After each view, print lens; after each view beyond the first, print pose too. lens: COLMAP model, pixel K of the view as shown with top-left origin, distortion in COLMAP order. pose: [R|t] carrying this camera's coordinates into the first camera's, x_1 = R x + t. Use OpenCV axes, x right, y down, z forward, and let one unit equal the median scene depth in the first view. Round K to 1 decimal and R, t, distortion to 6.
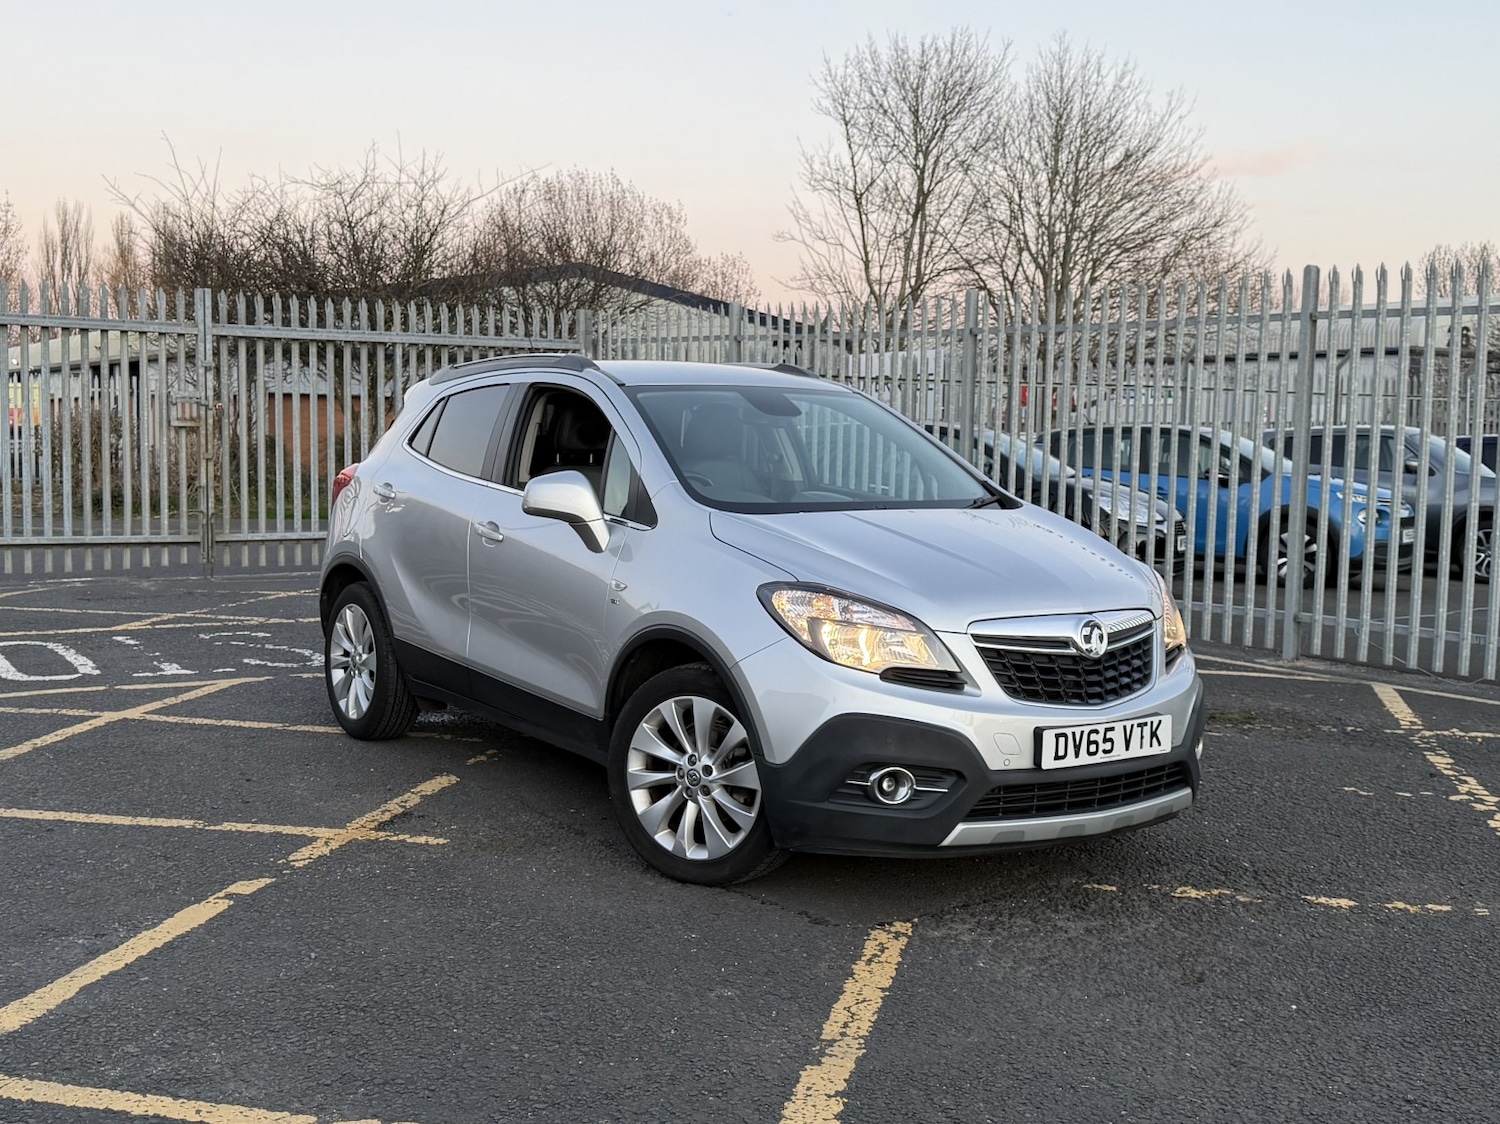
lens RADIAL K [[1617.6, 0, 738.0], [0, 1617.6, 566.8], [0, 0, 1]] dist [0.195209, -0.430569]
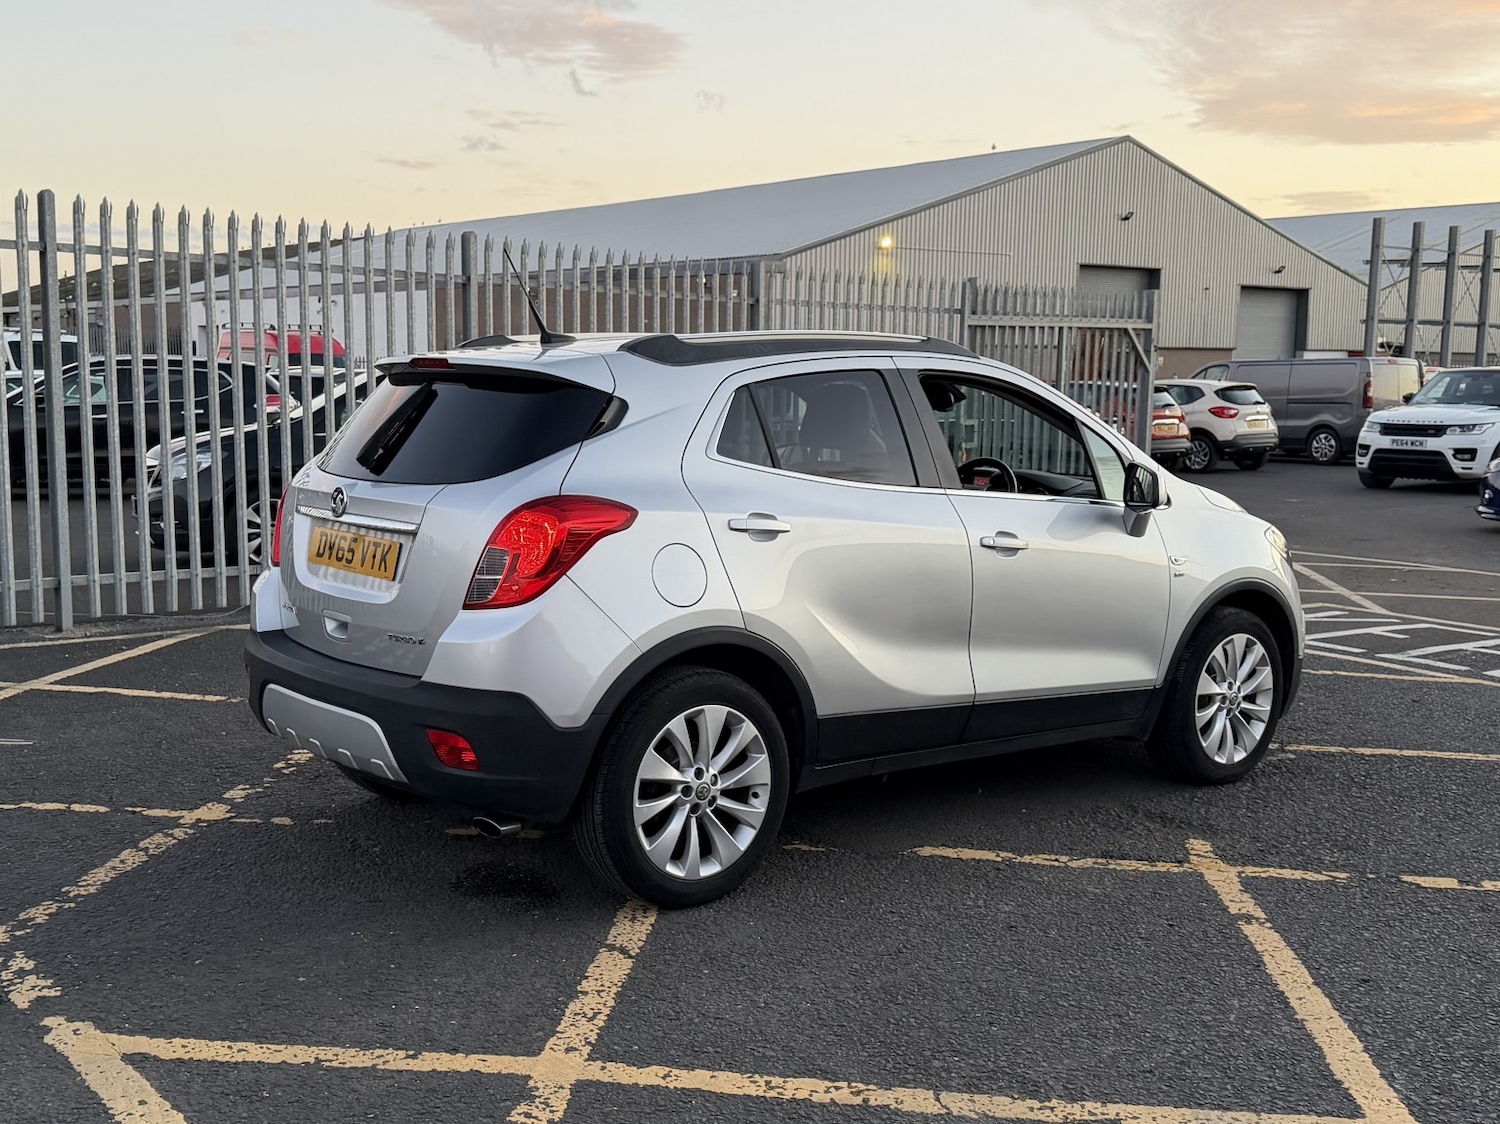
lens RADIAL K [[1636.8, 0, 697.0], [0, 1636.8, 613.6], [0, 0, 1]] dist [0.195413, -0.425675]
pose [[-0.061565, -0.165575, 0.984274, -1.141587], [0.069300, 0.983055, 0.169704, -0.163240], [-0.995694, 0.078659, -0.049048, 1.341359]]
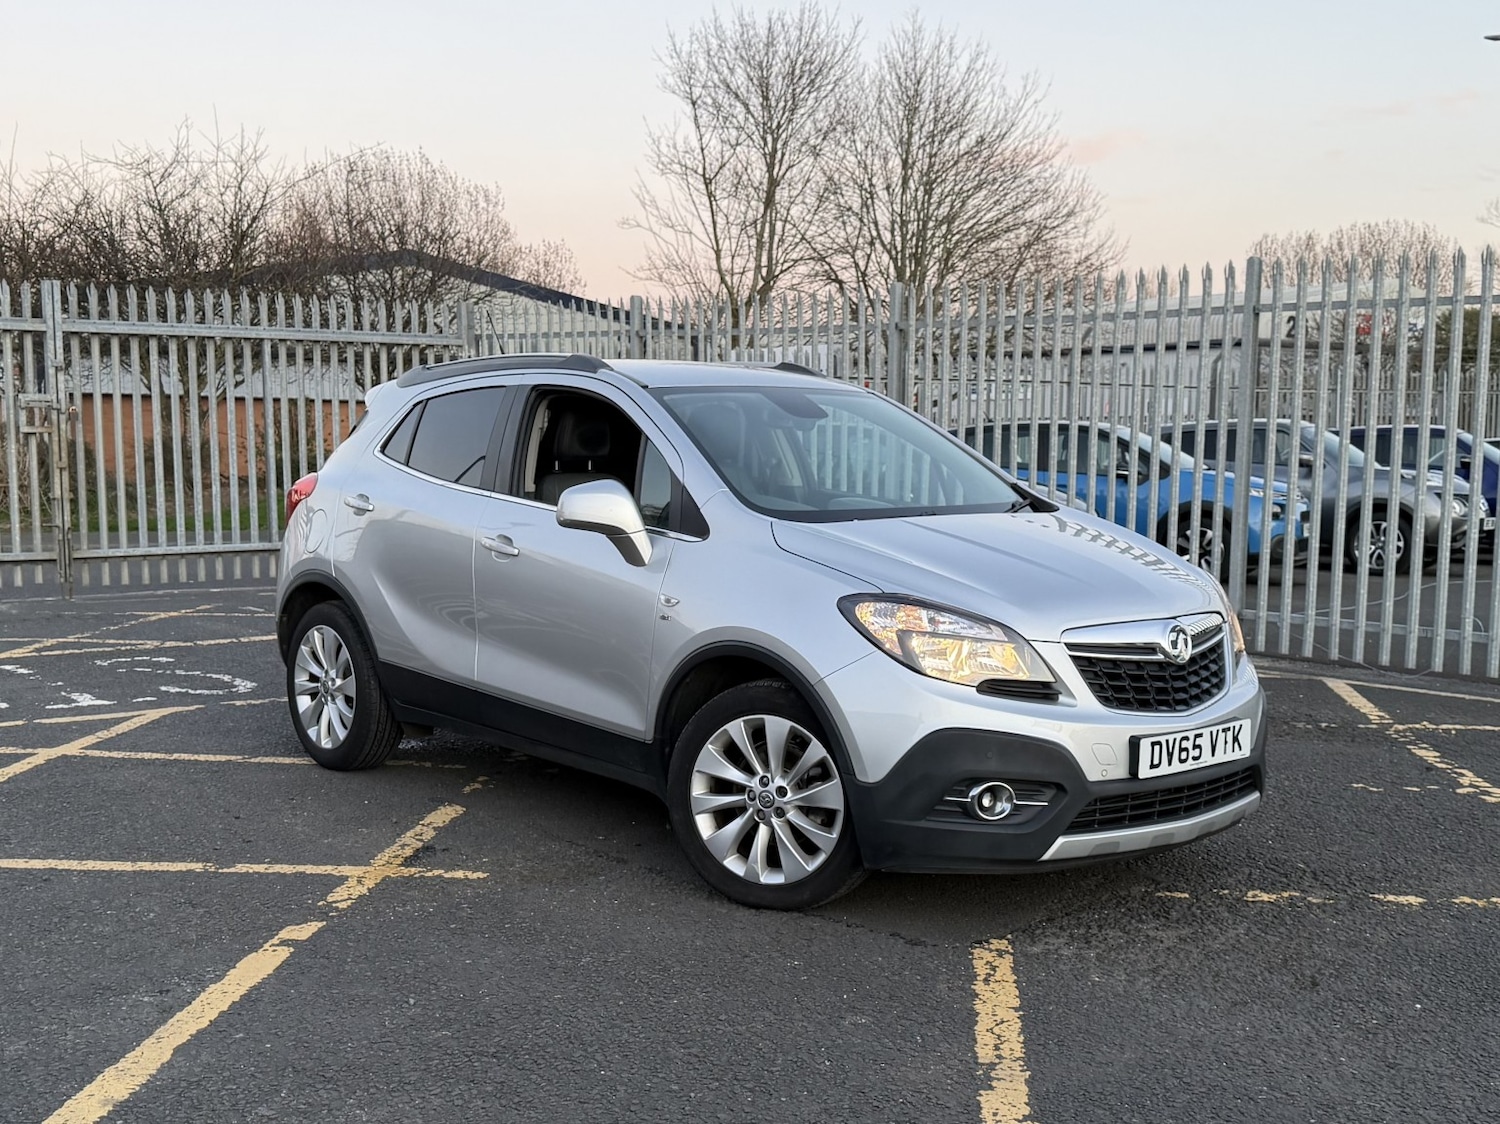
lens RADIAL K [[1685.4, 0, 754.4], [0, 1685.4, 638.4], [0, 0, 1]] dist [0.196850, -0.434326]
pose [[0.993372, -0.024912, 0.112211, -0.130954], [0.020485, 0.998972, 0.040439, -0.005137], [-0.113103, -0.037873, 0.992861, 0.012771]]
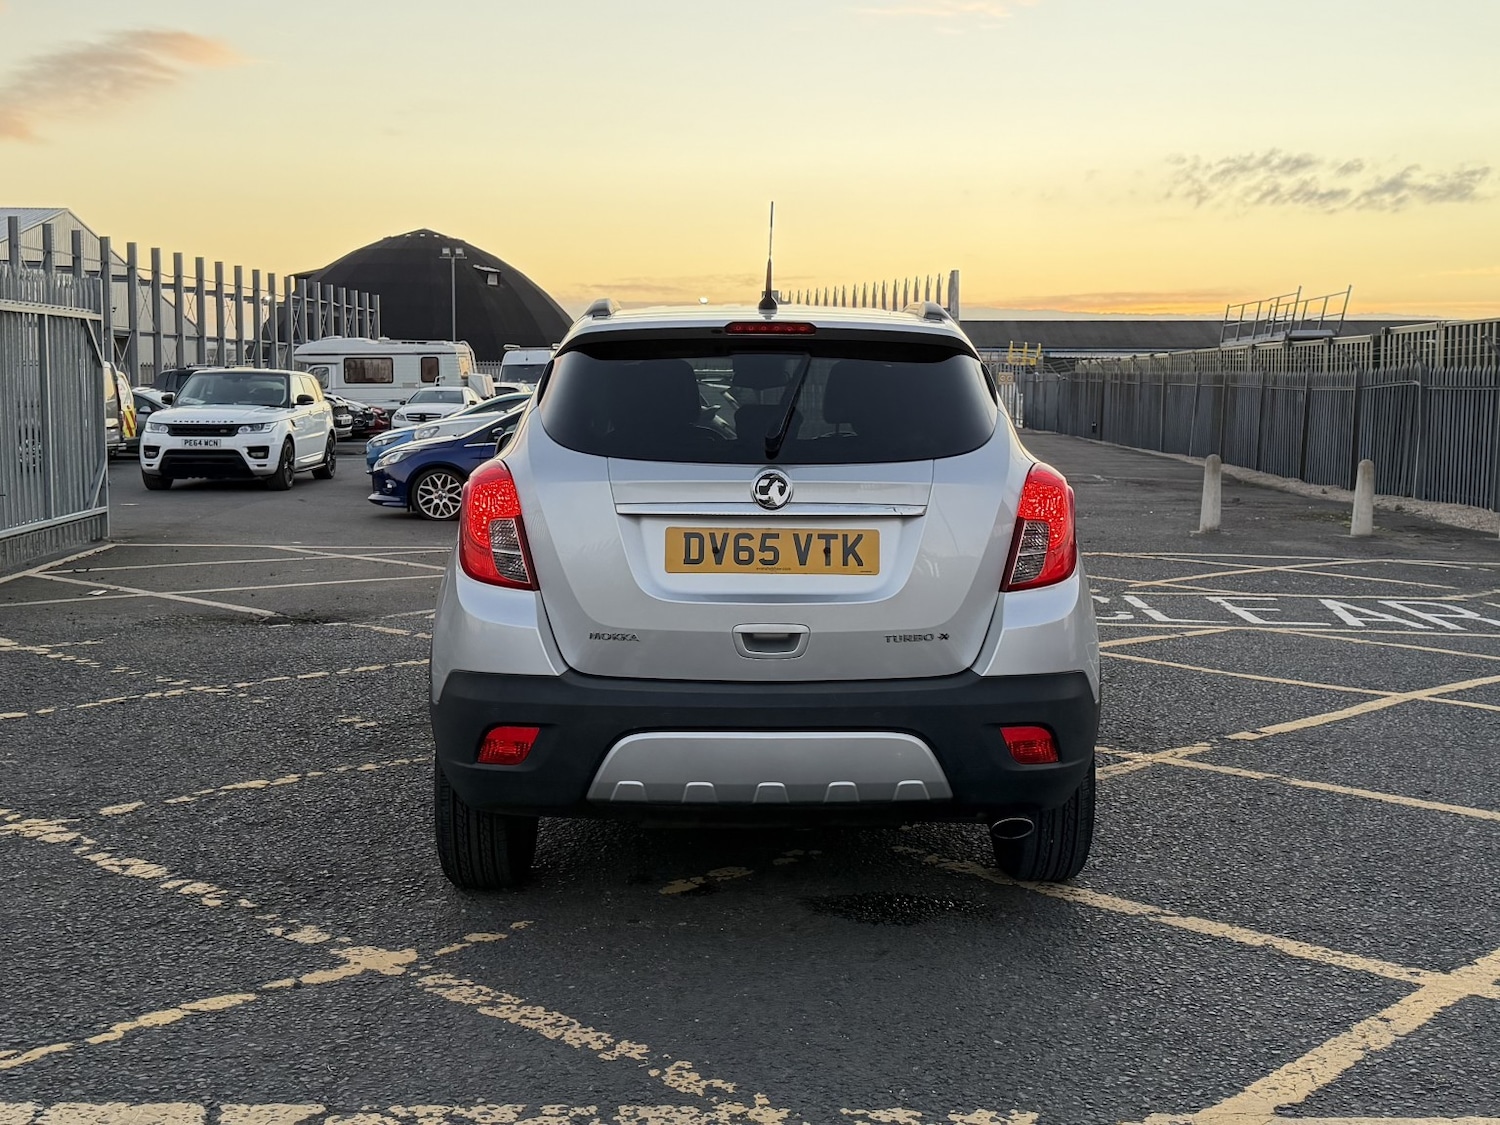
lens RADIAL K [[1672.3, 0, 778.4], [0, 1672.3, 540.9], [0, 0, 1]] dist [0.219515, -0.532296]
pose [[-0.831421, -0.073462, 0.550765, -0.662260], [0.022690, 0.985906, 0.165754, -0.187061], [-0.555179, 0.150309, -0.818036, 2.099487]]
